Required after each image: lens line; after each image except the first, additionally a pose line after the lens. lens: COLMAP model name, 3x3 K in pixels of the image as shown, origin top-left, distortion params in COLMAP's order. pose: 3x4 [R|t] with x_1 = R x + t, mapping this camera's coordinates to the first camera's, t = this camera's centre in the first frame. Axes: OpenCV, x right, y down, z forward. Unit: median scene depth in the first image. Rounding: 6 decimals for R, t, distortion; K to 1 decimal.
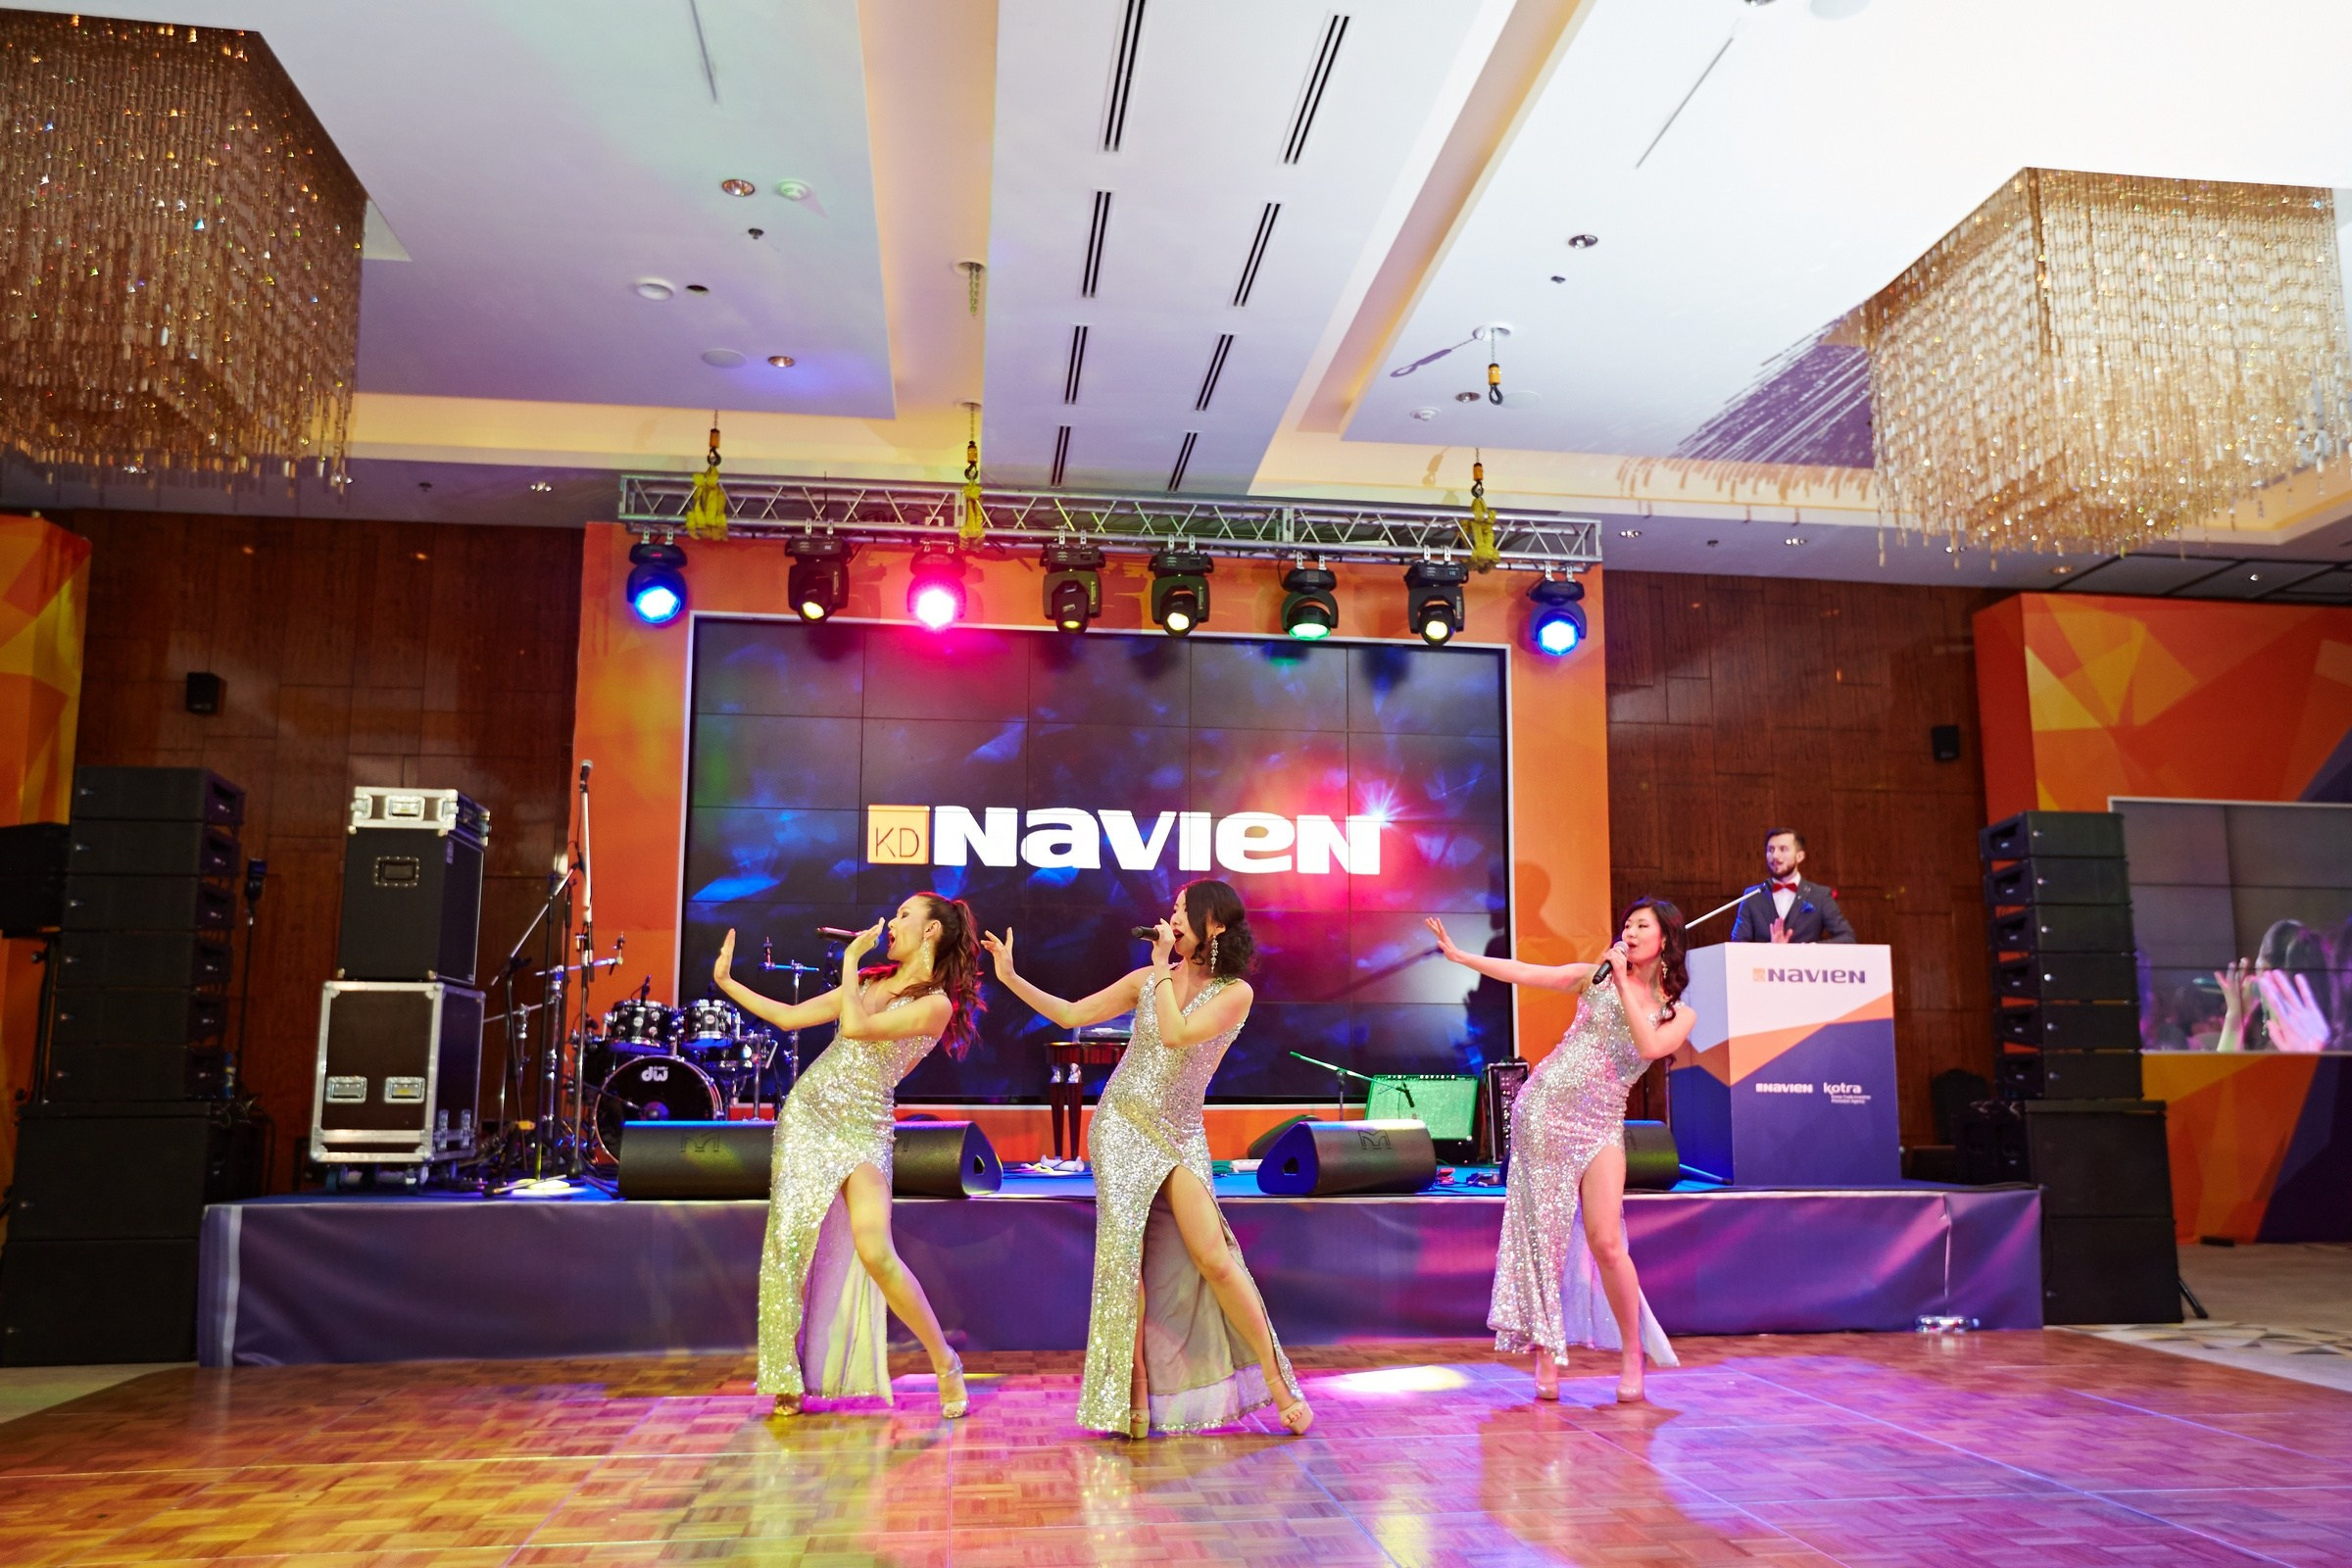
lens RADIAL K [[1931.5, 0, 1176.0], [0, 1931.5, 784.0], [0, 0, 1]] dist [-0.007974, 0.058734]
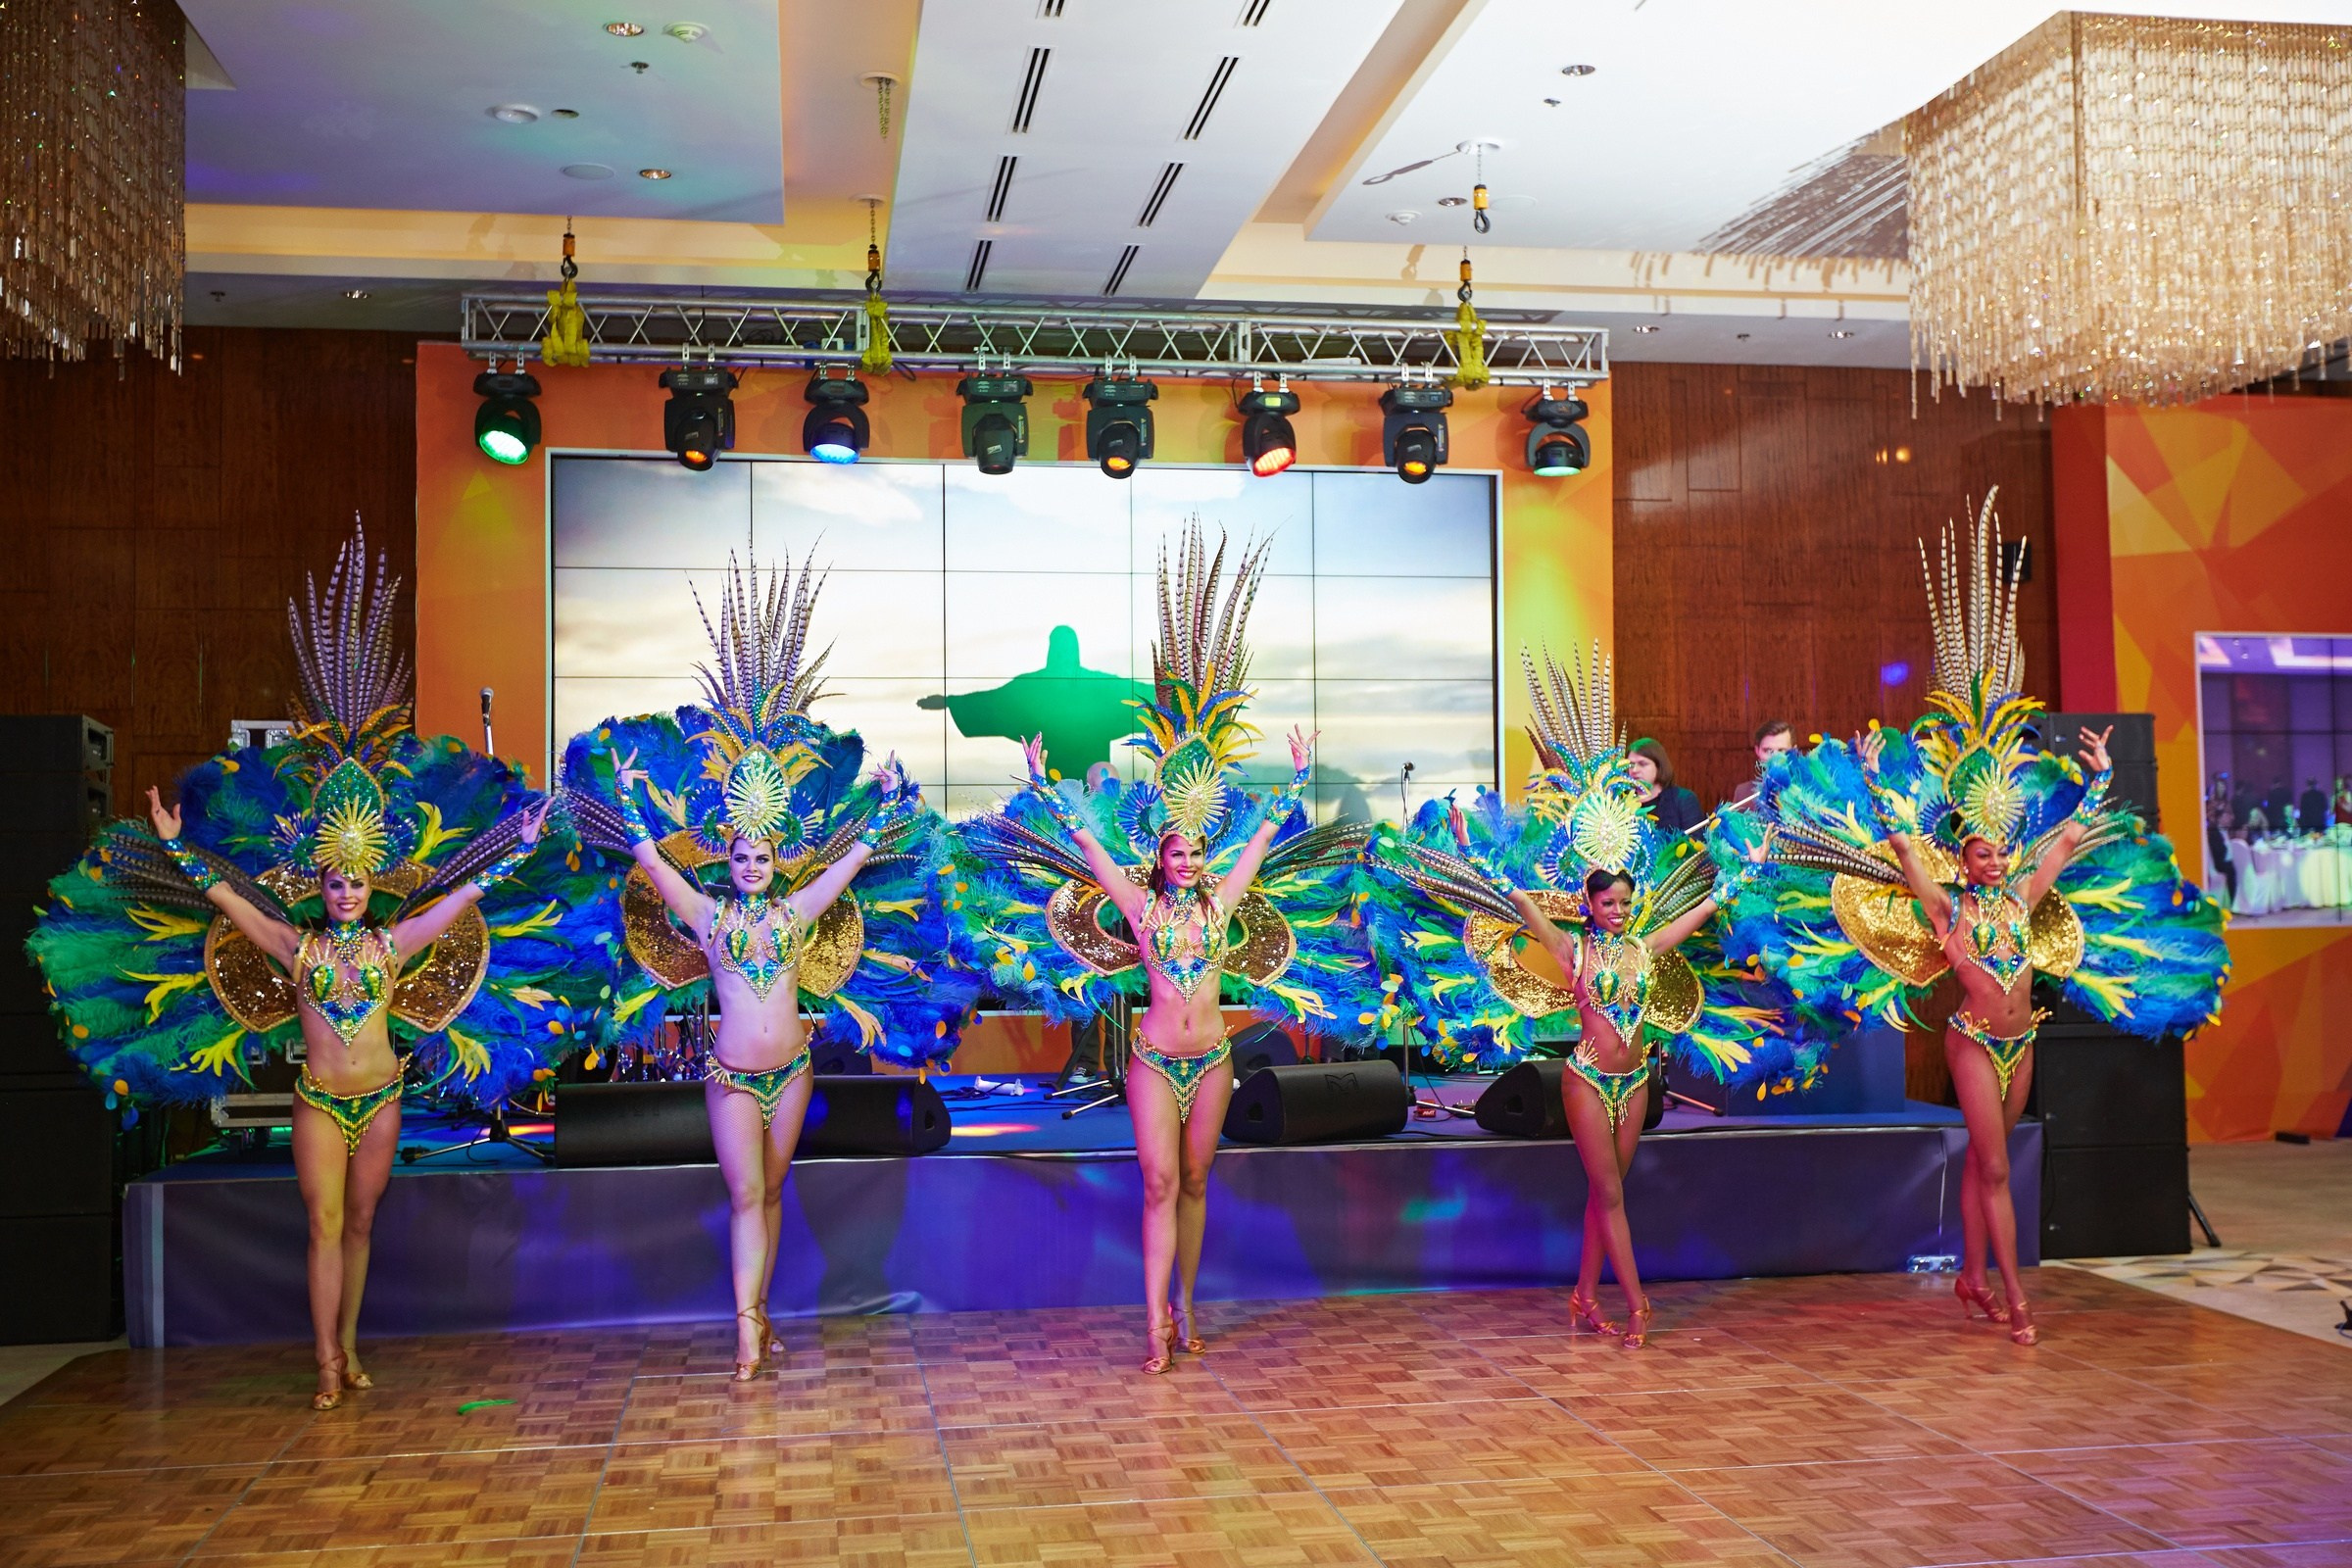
lens RADIAL K [[2471.3, 0, 1176.0], [0, 2471.3, 784.0], [0, 0, 1]] dist [0.087786, -0.162220]
pose [[0.999415, -0.010335, 0.032595, -0.010795], [0.006886, 0.994533, 0.104196, -0.056101], [-0.033493, -0.103910, 0.994023, -0.121229]]
